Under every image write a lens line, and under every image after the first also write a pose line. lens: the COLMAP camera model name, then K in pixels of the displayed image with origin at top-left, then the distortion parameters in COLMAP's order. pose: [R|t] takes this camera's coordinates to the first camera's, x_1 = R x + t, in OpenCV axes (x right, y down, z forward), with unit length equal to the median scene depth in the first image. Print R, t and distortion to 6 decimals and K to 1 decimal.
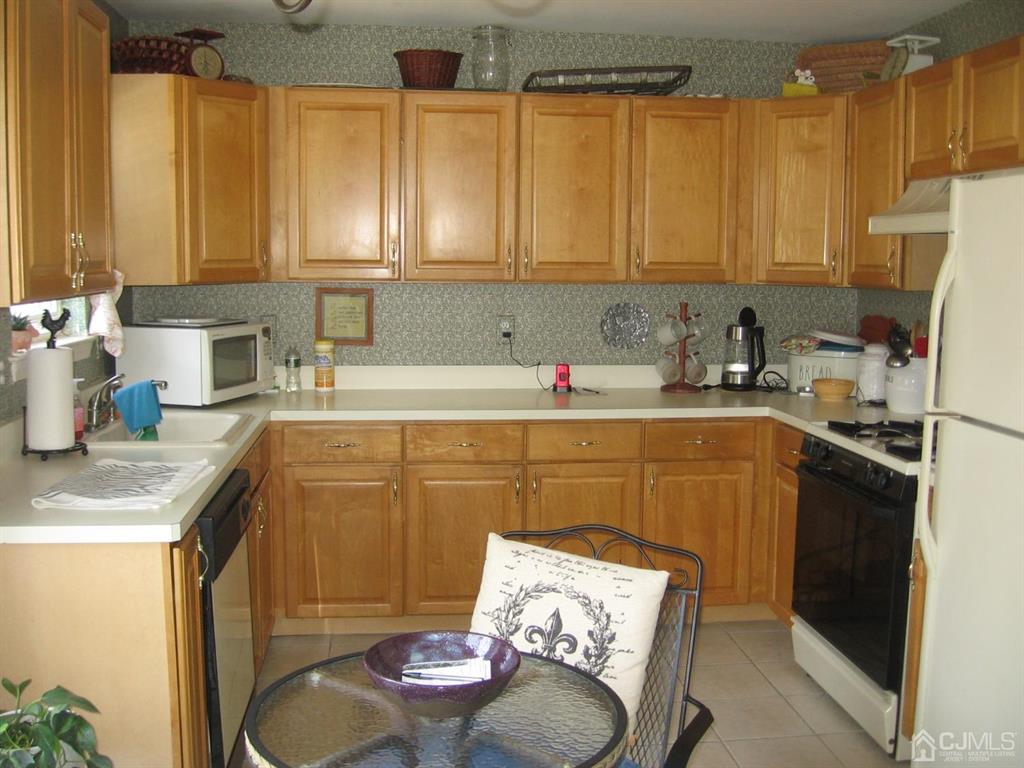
lens RADIAL K [[1102.8, 0, 515.6], [0, 1102.8, 381.8], [0, 0, 1]] dist [-0.118982, 0.000000]
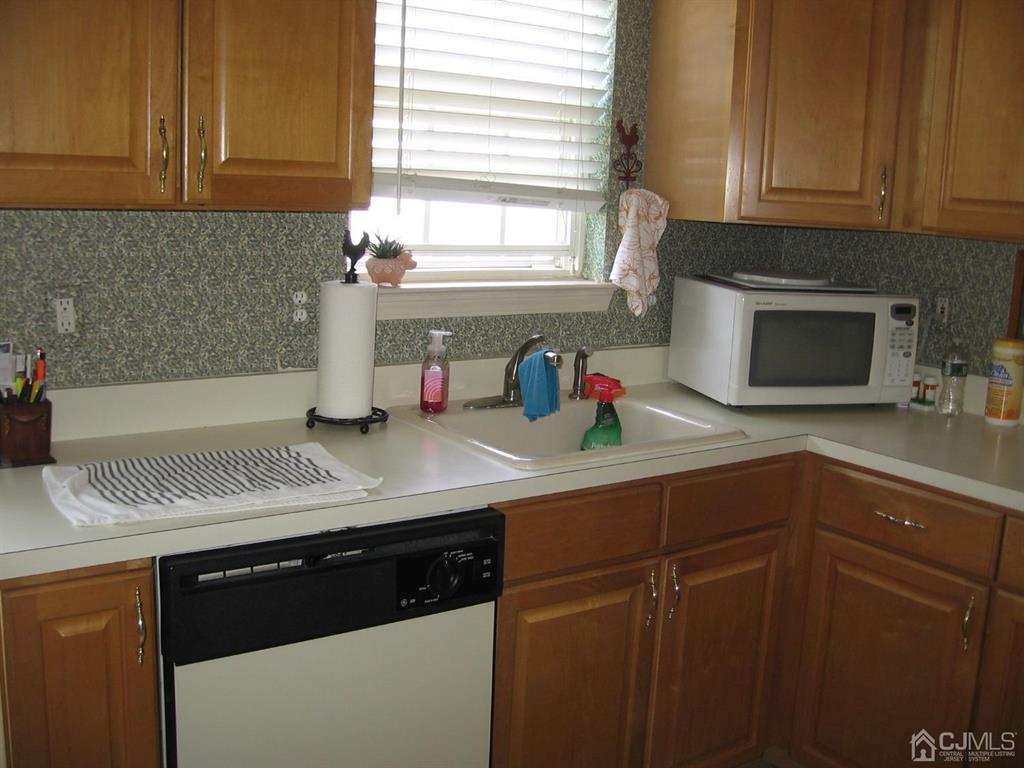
lens RADIAL K [[1102.8, 0, 512.9], [0, 1102.8, 381.9], [0, 0, 1]] dist [-0.118982, 0.000000]
pose [[0.502835, 0.171389, -0.847220, 0.196945], [-0.140703, 0.983302, 0.115408, -0.047122], [0.852853, 0.061175, 0.518554, 0.493934]]
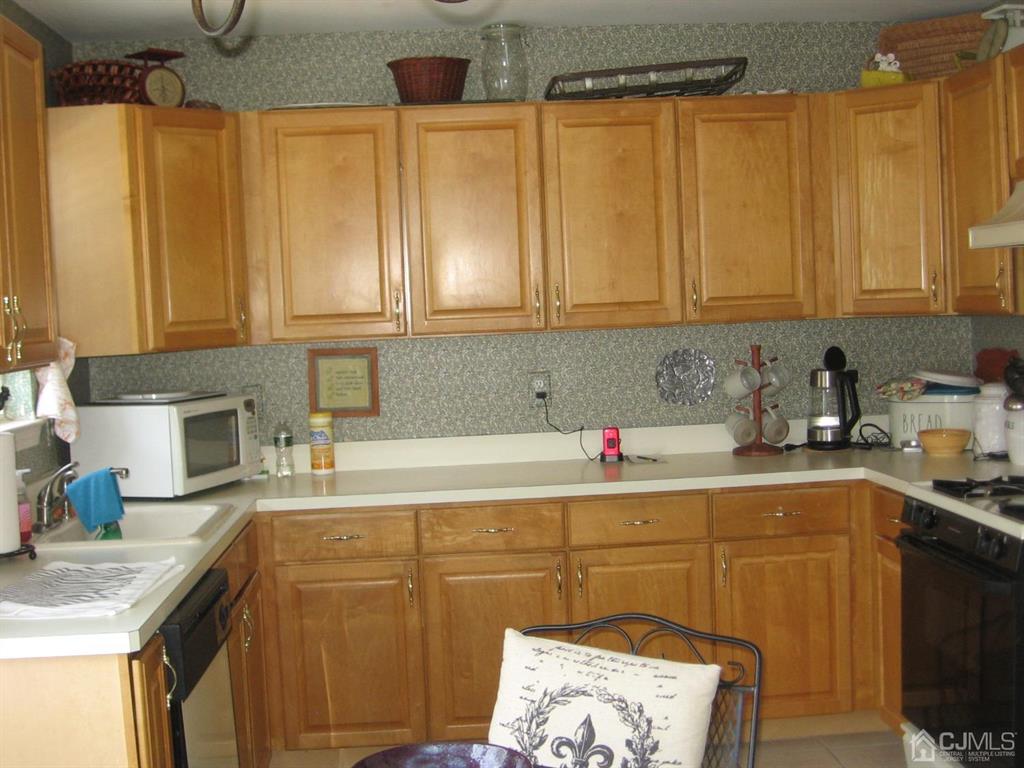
lens RADIAL K [[1382.1, 0, 511.7], [0, 1382.1, 401.1], [0, 0, 1]] dist [-0.135701, 0.000000]
pose [[0.997525, -0.048927, -0.050488, 0.023654], [0.046737, 0.997951, -0.043689, 0.006008], [0.052523, 0.041221, 0.997769, -0.028666]]
